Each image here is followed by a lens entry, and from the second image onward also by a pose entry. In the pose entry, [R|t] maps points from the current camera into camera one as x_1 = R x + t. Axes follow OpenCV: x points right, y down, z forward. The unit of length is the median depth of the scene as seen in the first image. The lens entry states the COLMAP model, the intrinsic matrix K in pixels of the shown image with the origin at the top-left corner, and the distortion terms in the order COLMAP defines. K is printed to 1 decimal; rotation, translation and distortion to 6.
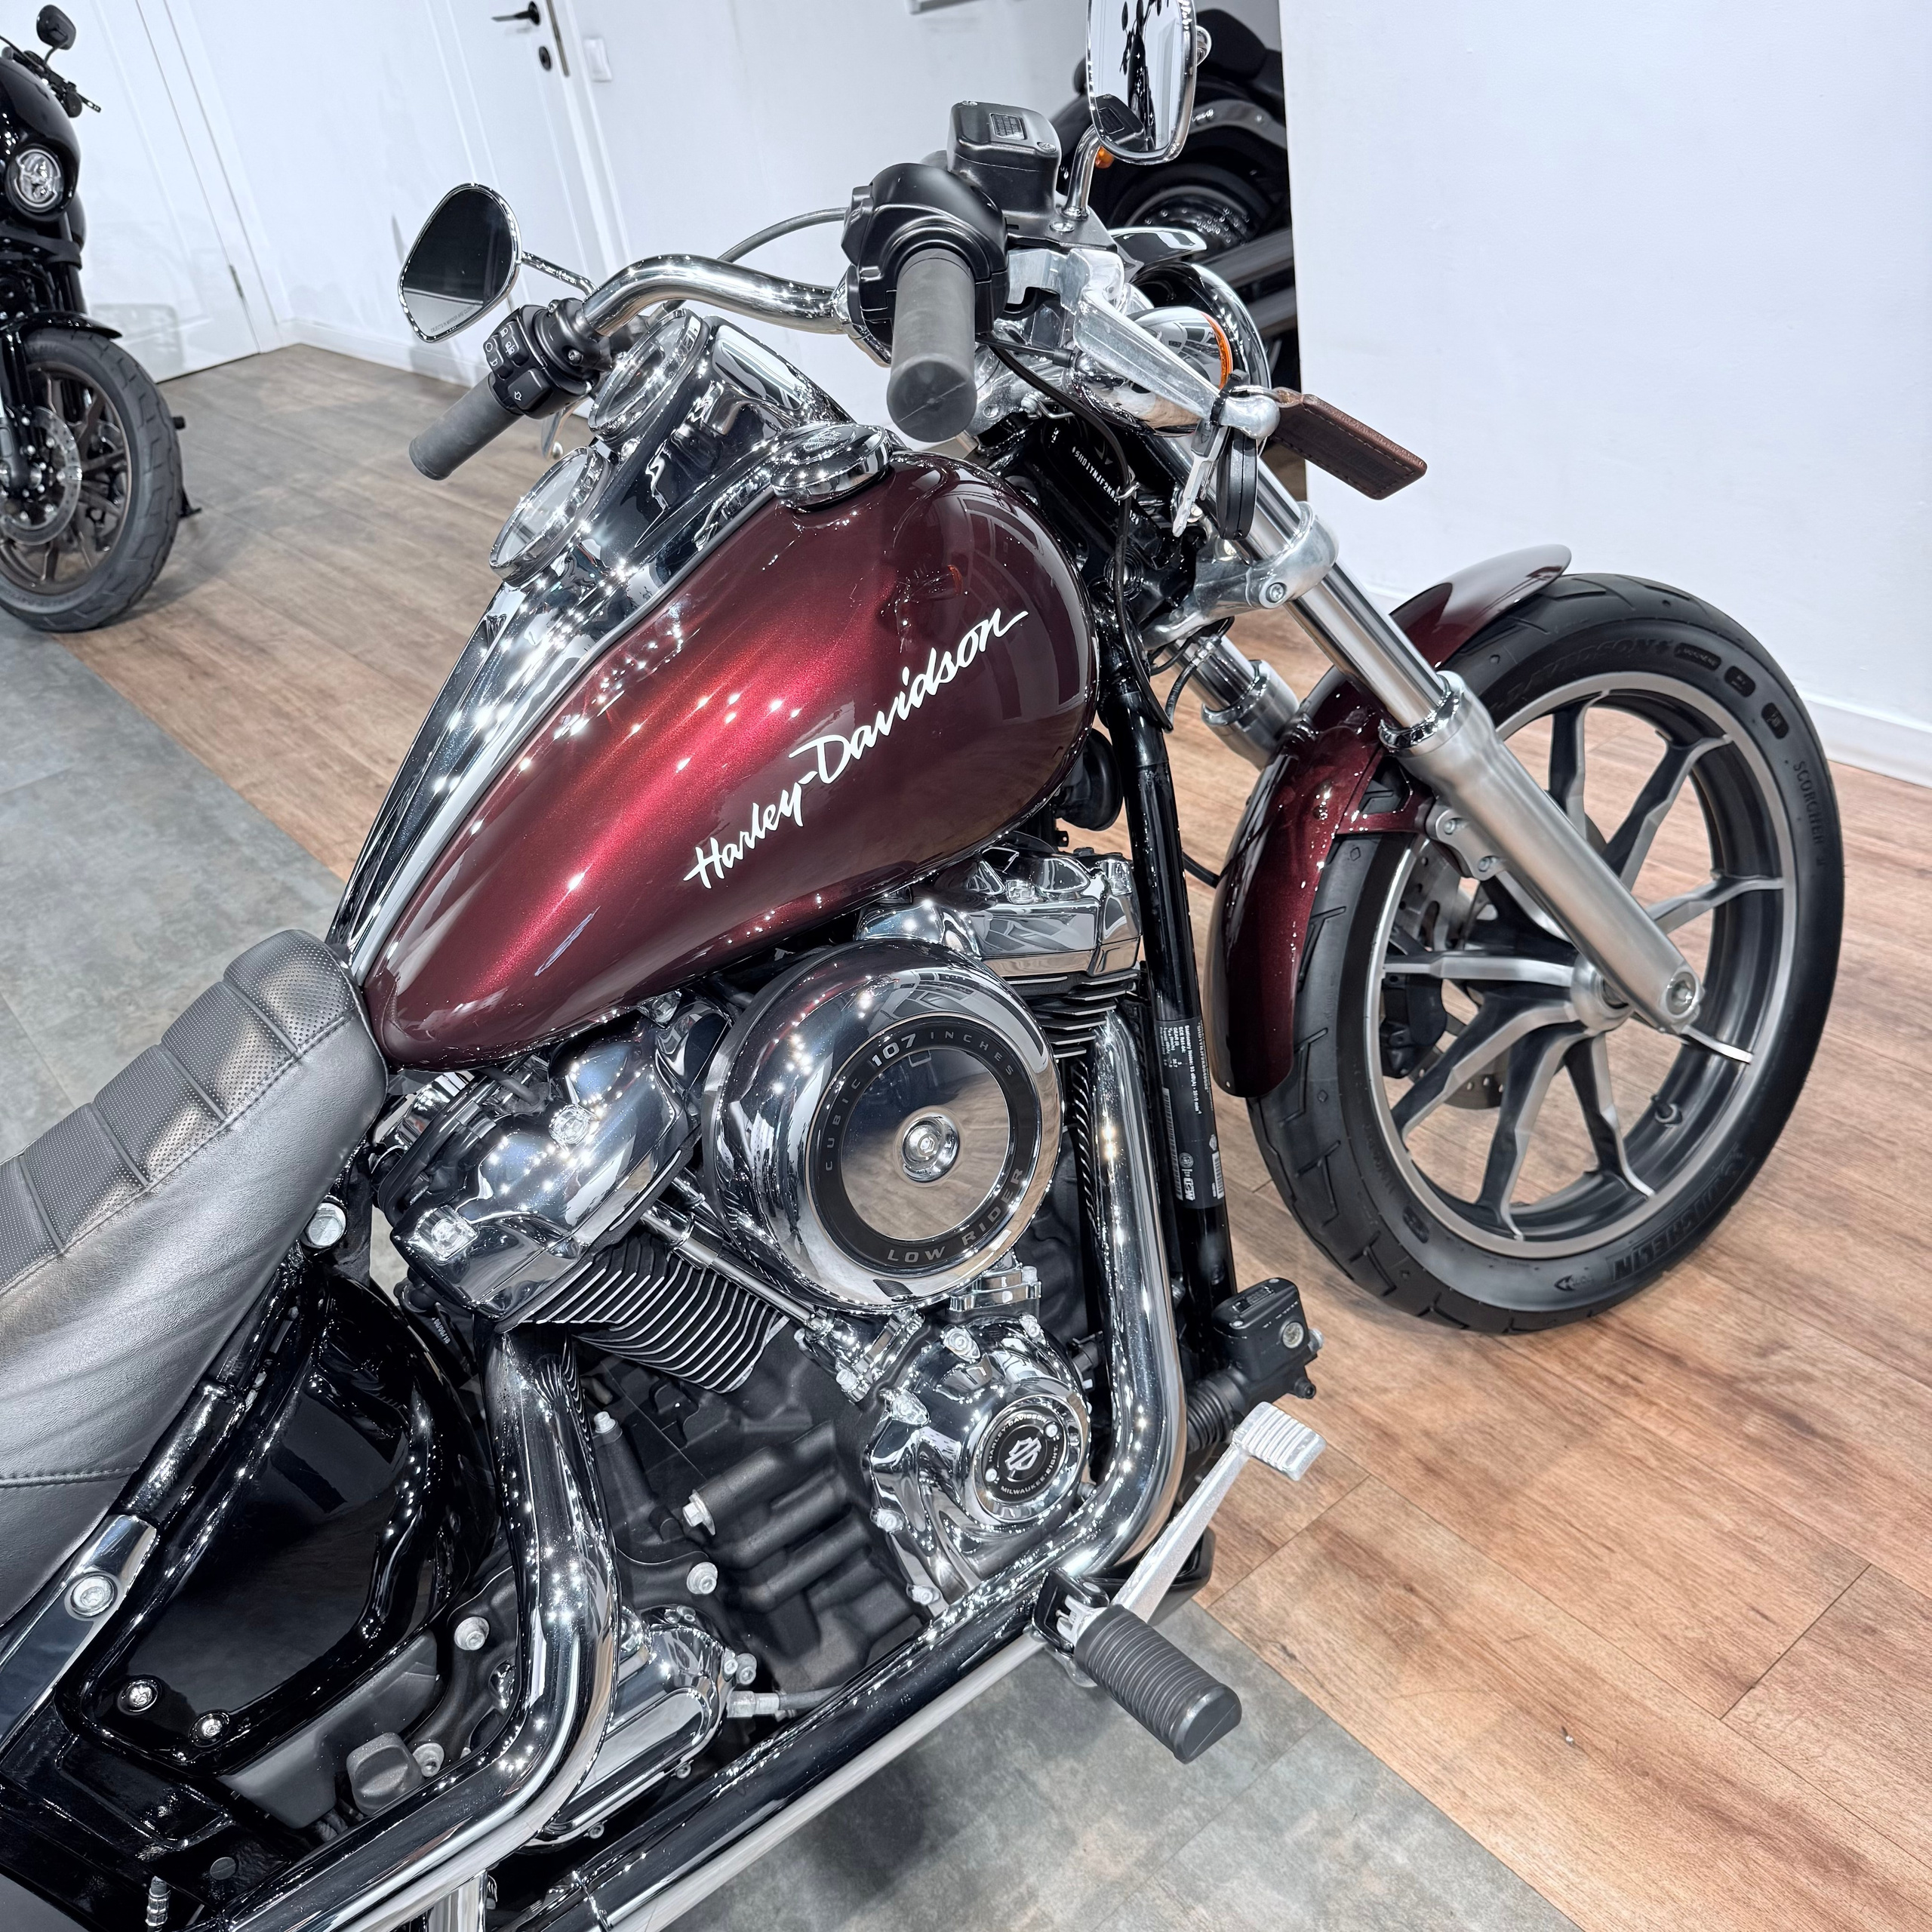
lens RADIAL K [[1811.7, 0, 958.4], [0, 1811.7, 977.4], [0, 0, 1]] dist [0.140928, -0.277806]
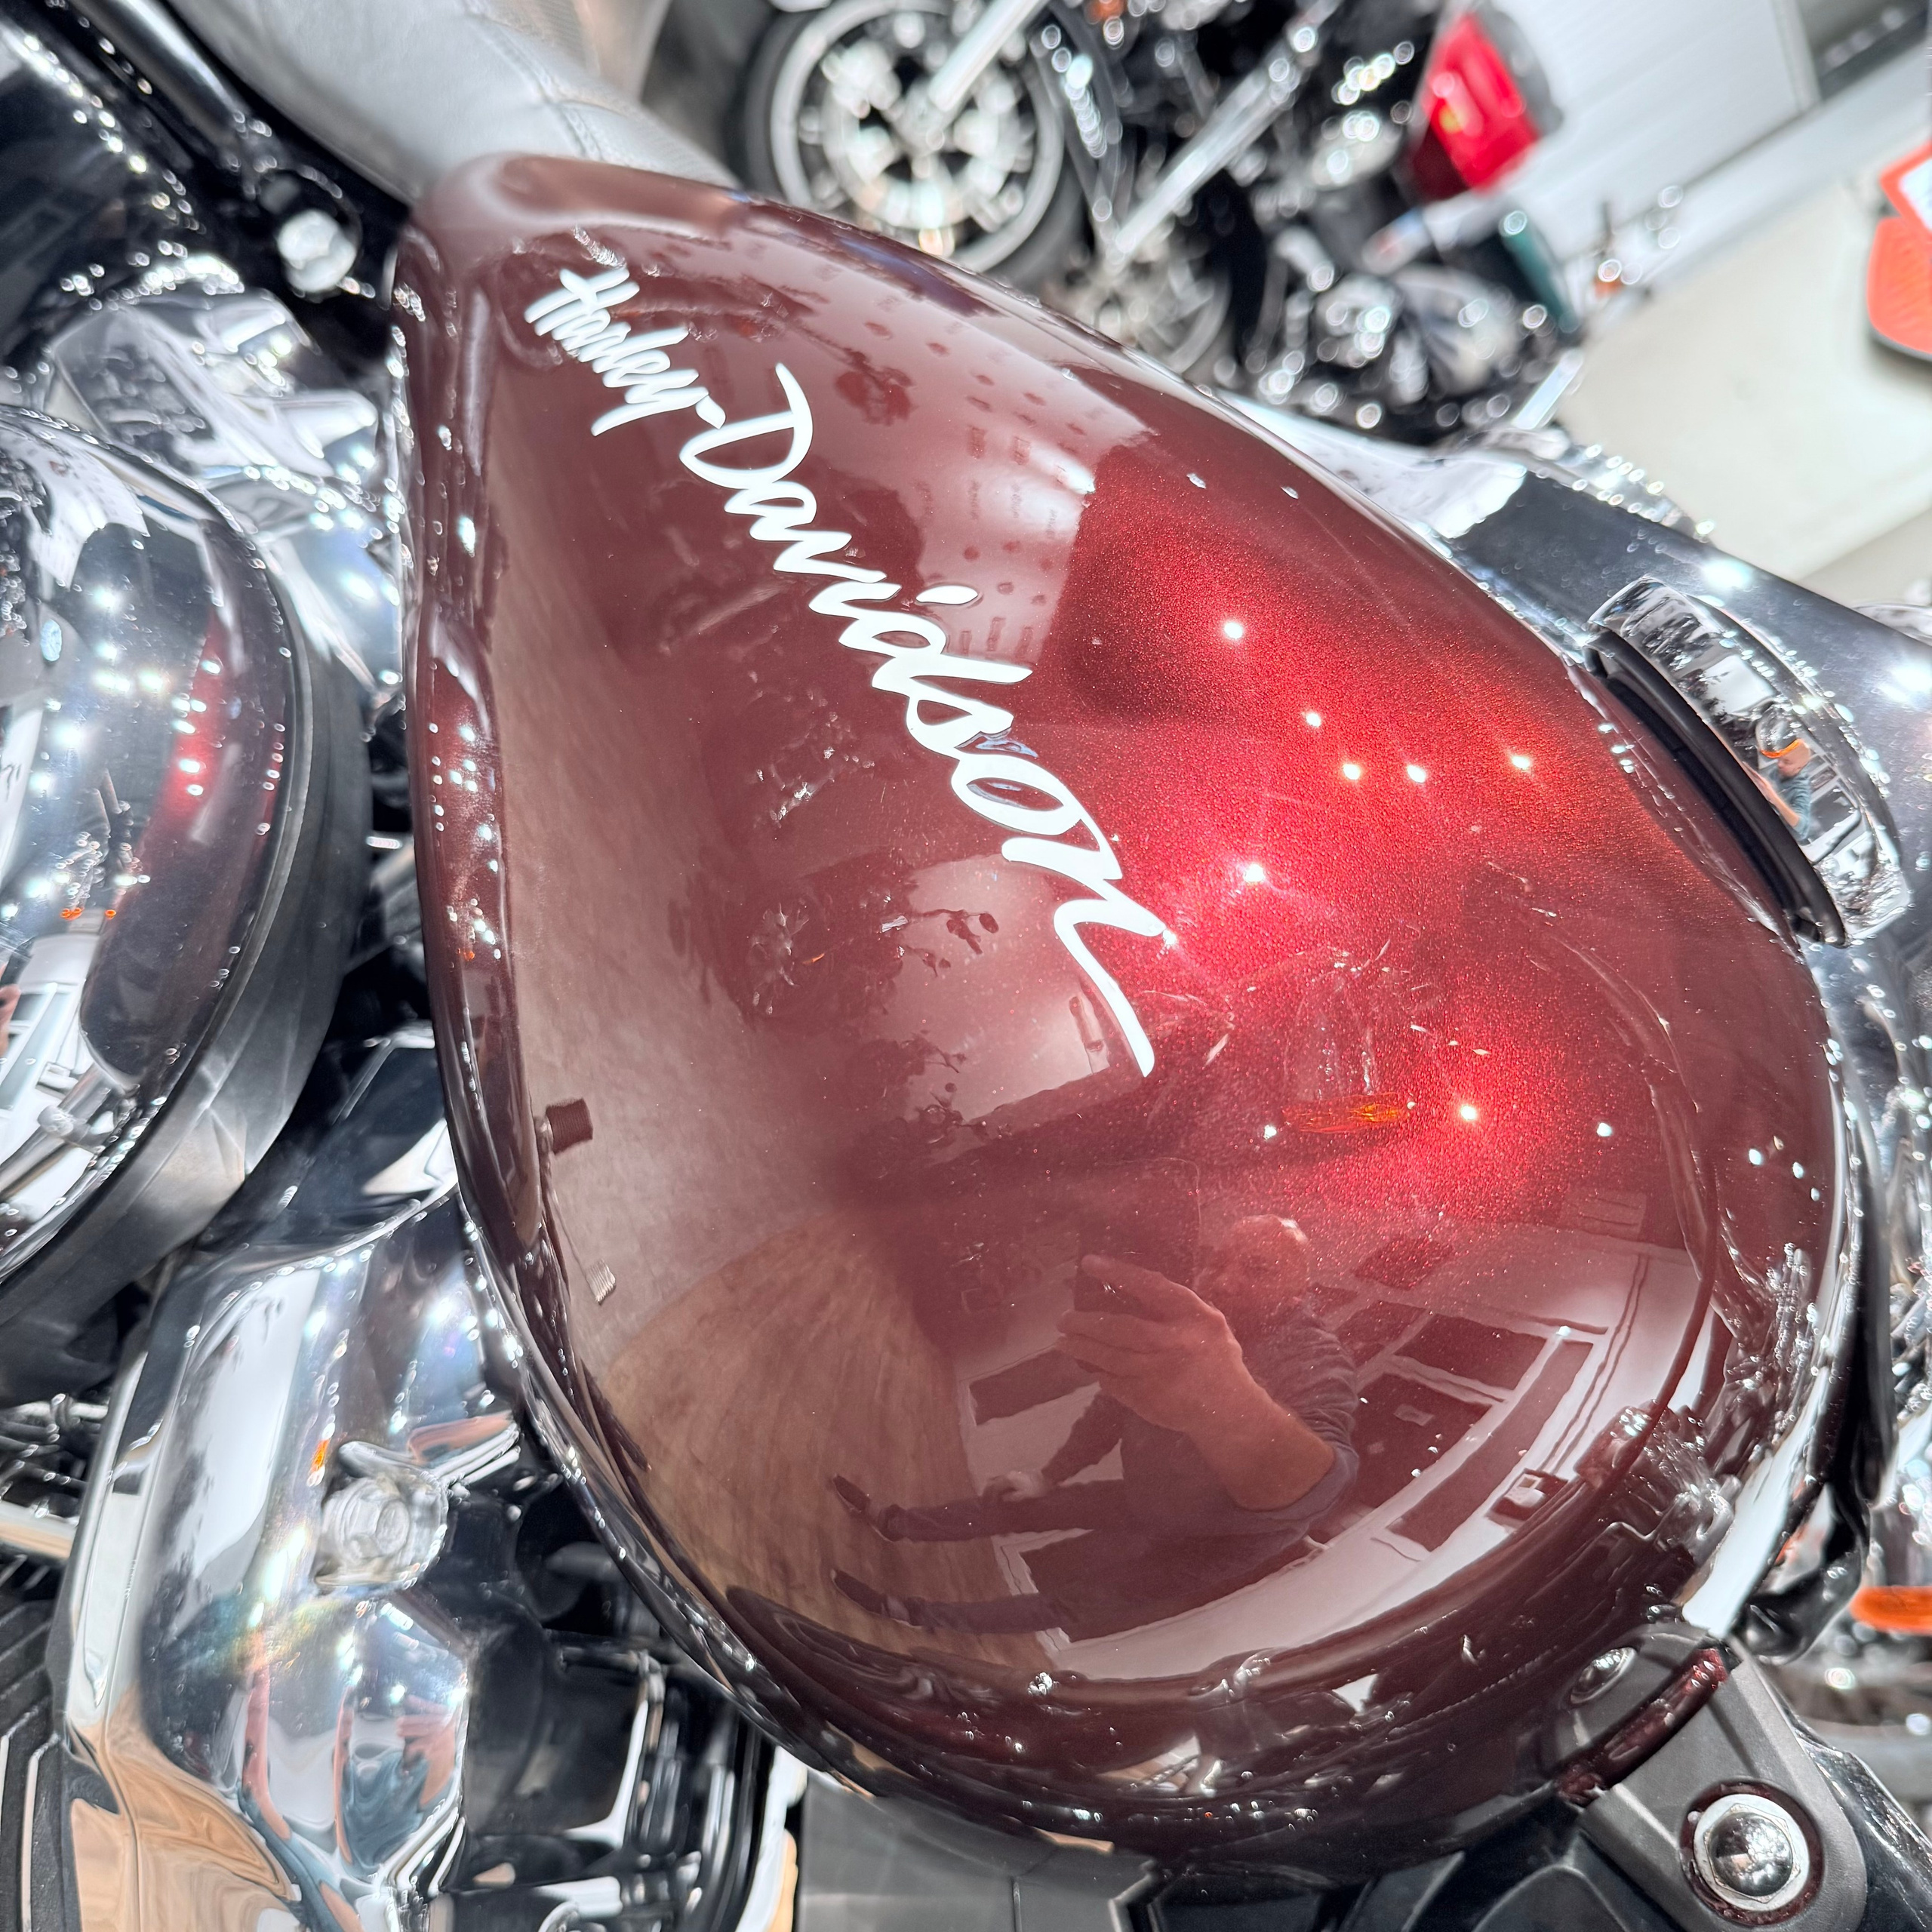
lens RADIAL K [[1810.9, 0, 966.0], [0, 1810.9, 966.0], [0, 0, 1]] dist [0.148628, -0.288898]
pose [[-0.227077, 0.608230, -0.760587, 0.157629], [-0.970305, -0.074472, 0.230136, -0.168966], [0.083333, 0.790260, 0.607079, 0.618180]]
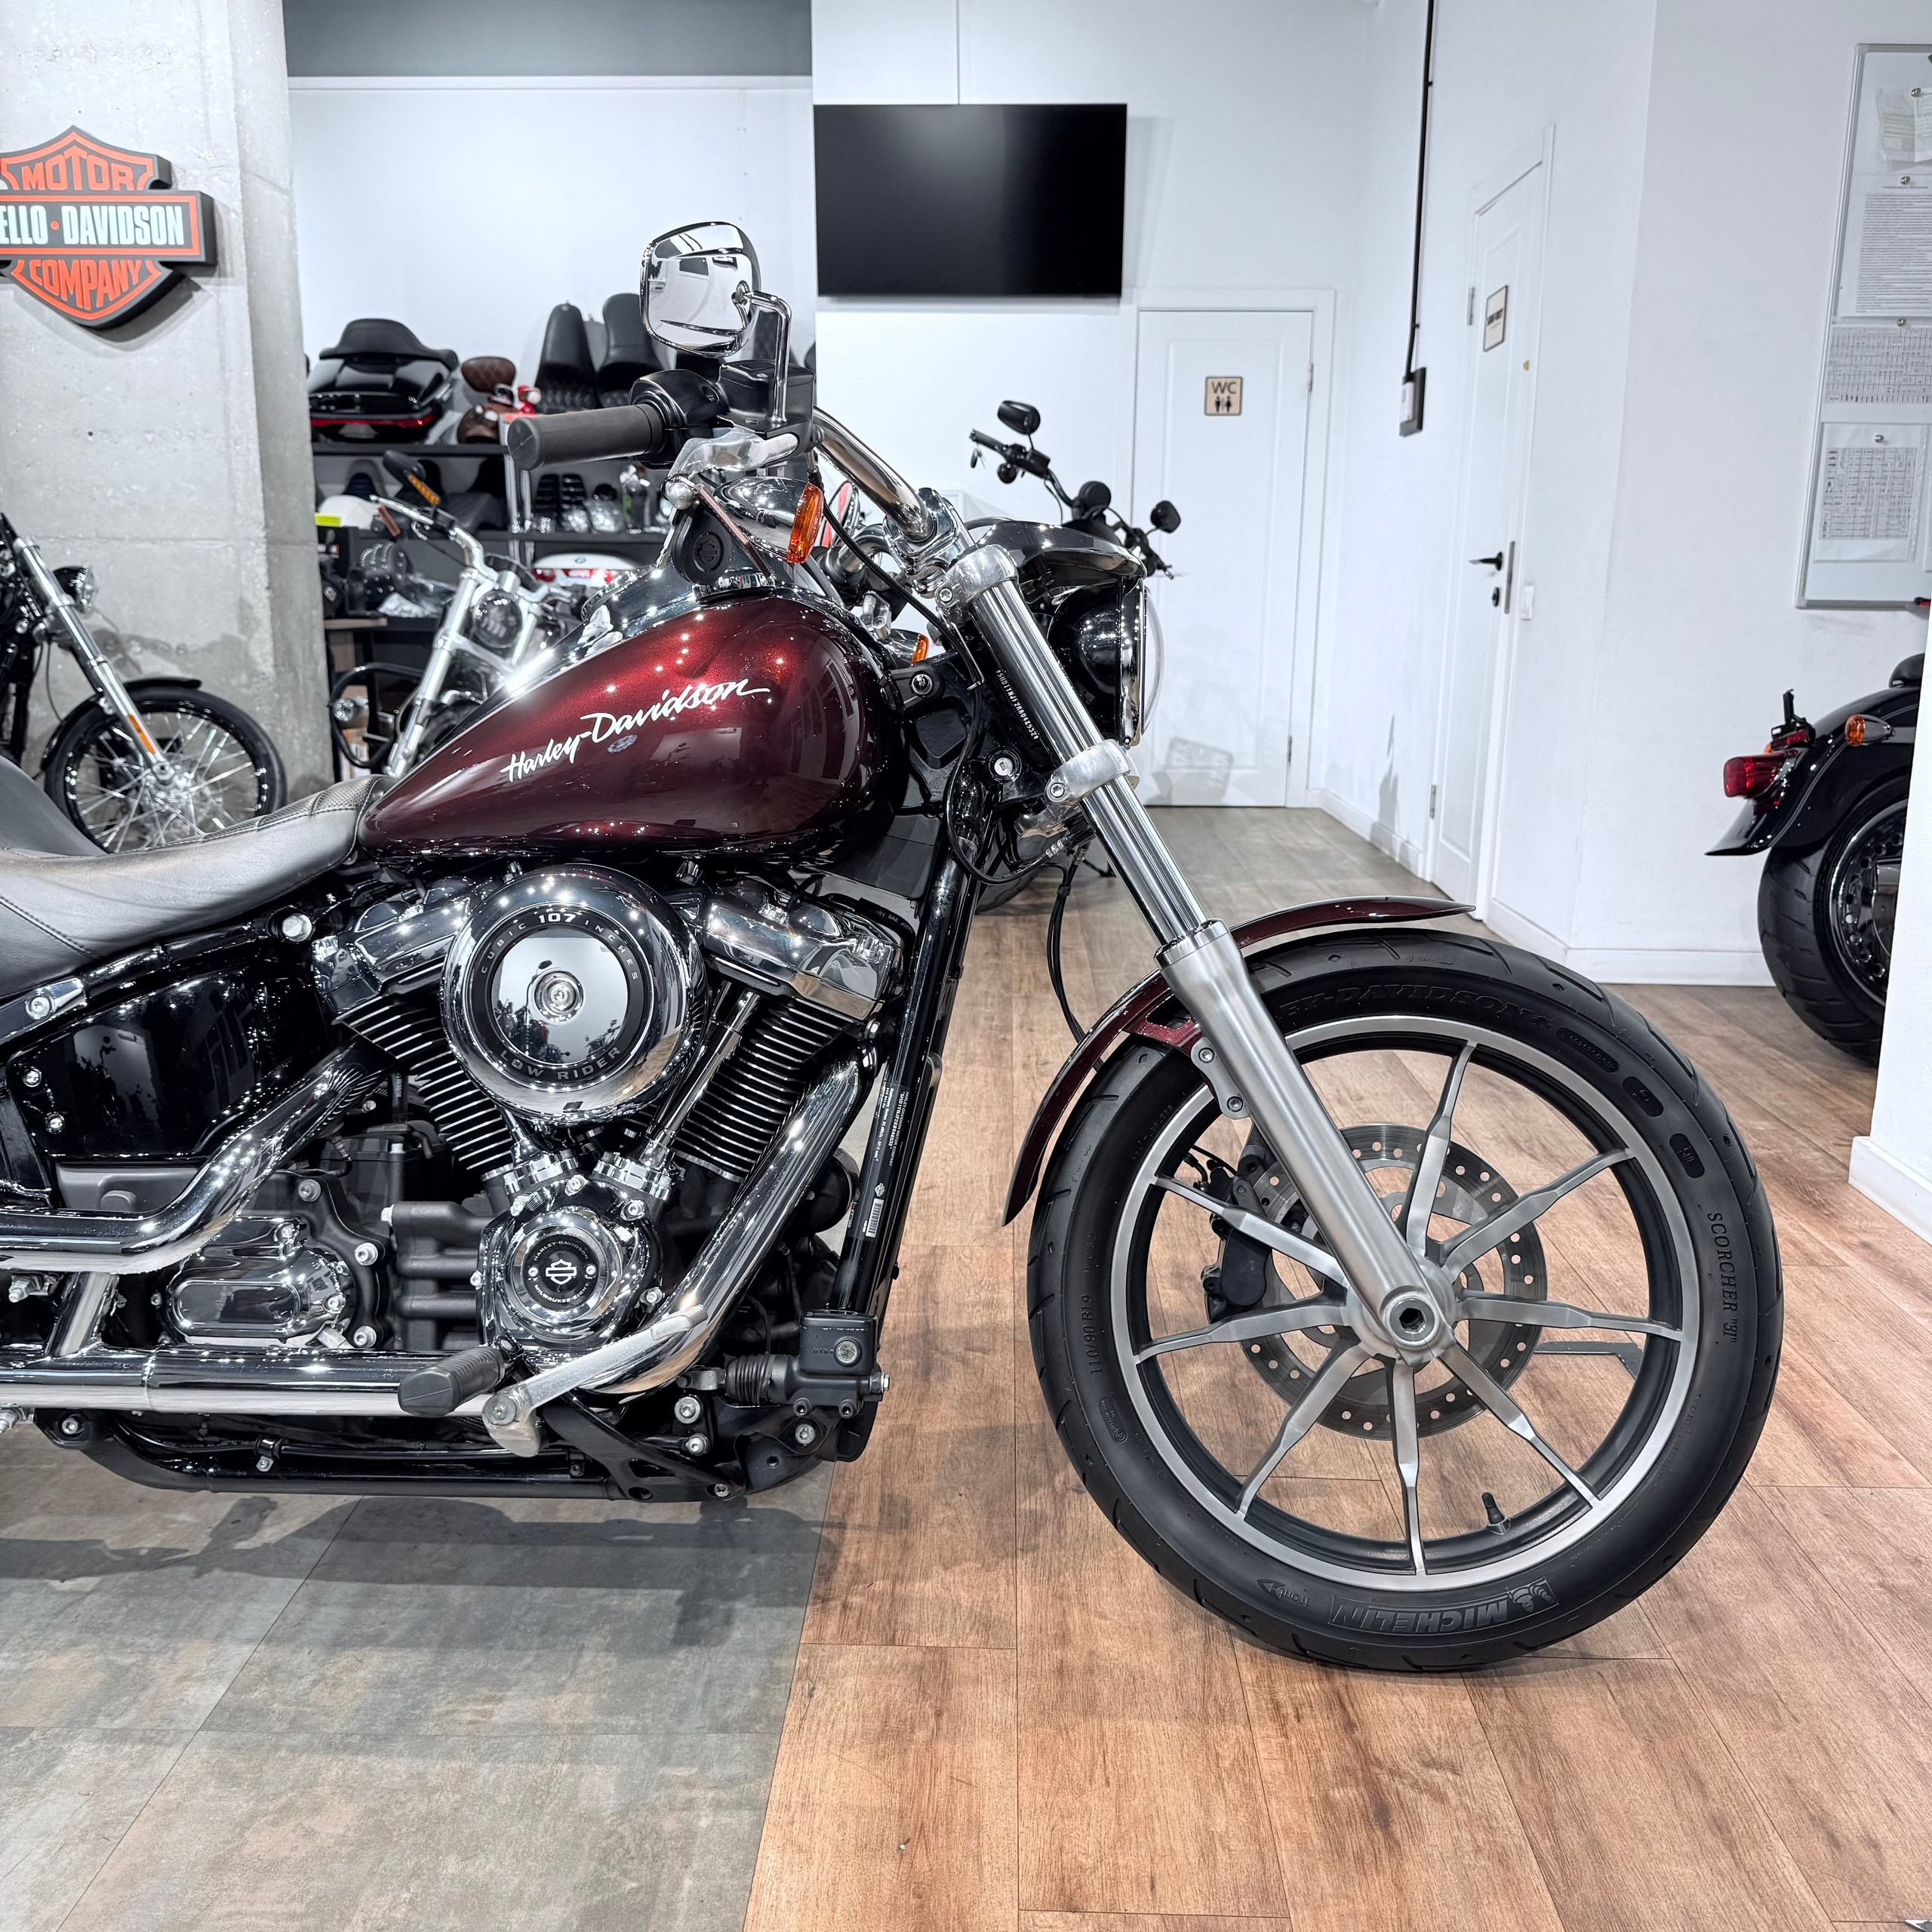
lens RADIAL K [[1810.9, 0, 966.0], [0, 1810.9, 966.0], [0, 0, 1]] dist [0.148628, -0.288898]
pose [[0.764846, 0.290091, -0.575203, 0.785221], [-0.448036, 0.881105, -0.151386, 0.108354], [0.462899, 0.373498, 0.803880, -0.019220]]
